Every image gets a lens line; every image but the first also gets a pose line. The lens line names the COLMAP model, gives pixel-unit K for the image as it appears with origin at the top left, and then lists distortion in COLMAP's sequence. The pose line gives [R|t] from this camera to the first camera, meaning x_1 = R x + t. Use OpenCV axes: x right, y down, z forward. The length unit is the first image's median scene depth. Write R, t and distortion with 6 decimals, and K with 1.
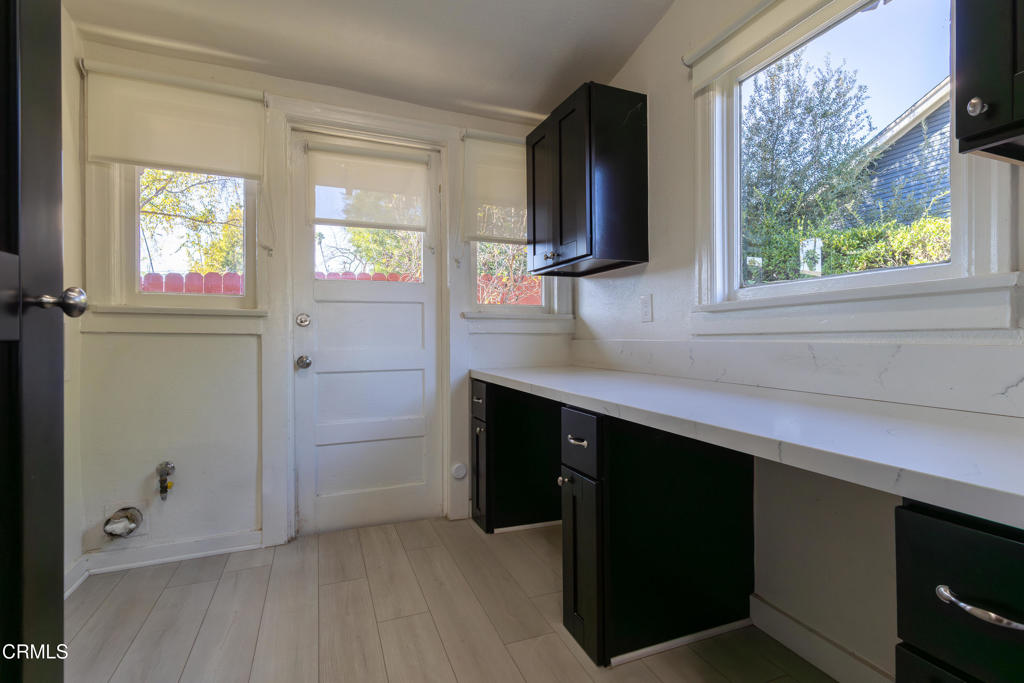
lens RADIAL K [[474.4, 0, 512.0], [0, 474.4, 341.5], [0, 0, 1]] dist [0.005350, 0.000582]
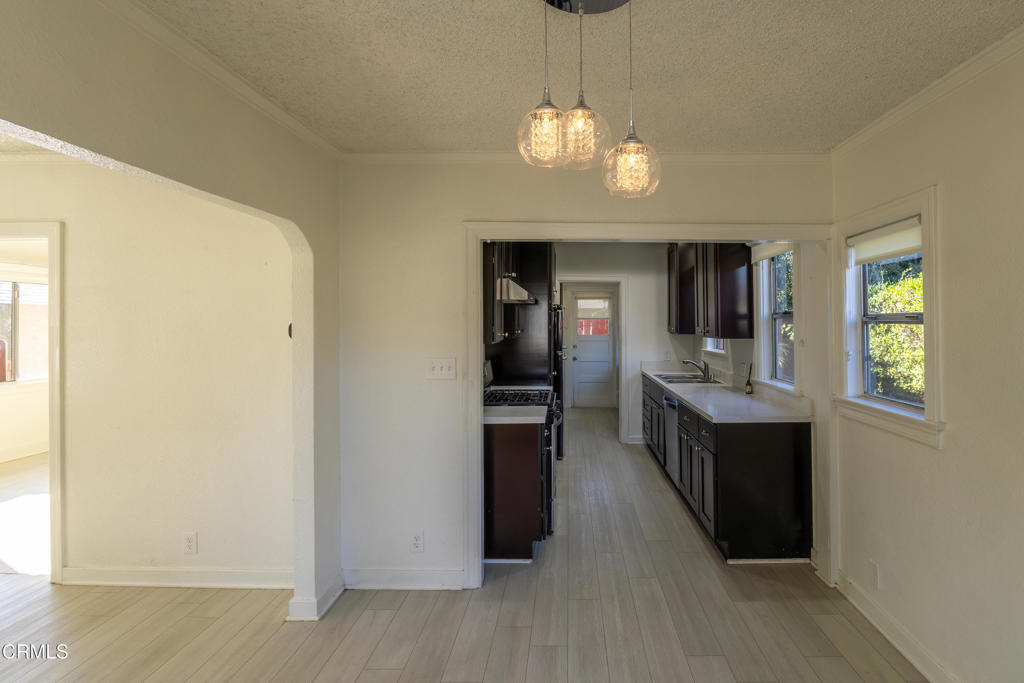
lens RADIAL K [[498.4, 0, 570.7], [0, 498.4, 314.6], [0, 0, 1]] dist [-0.015192, 0.001339]
pose [[0.928271, -0.002455, -0.371897, 0.978492], [-0.002572, 0.999912, -0.013022, -0.252224], [0.371896, 0.013044, 0.928183, -2.634183]]
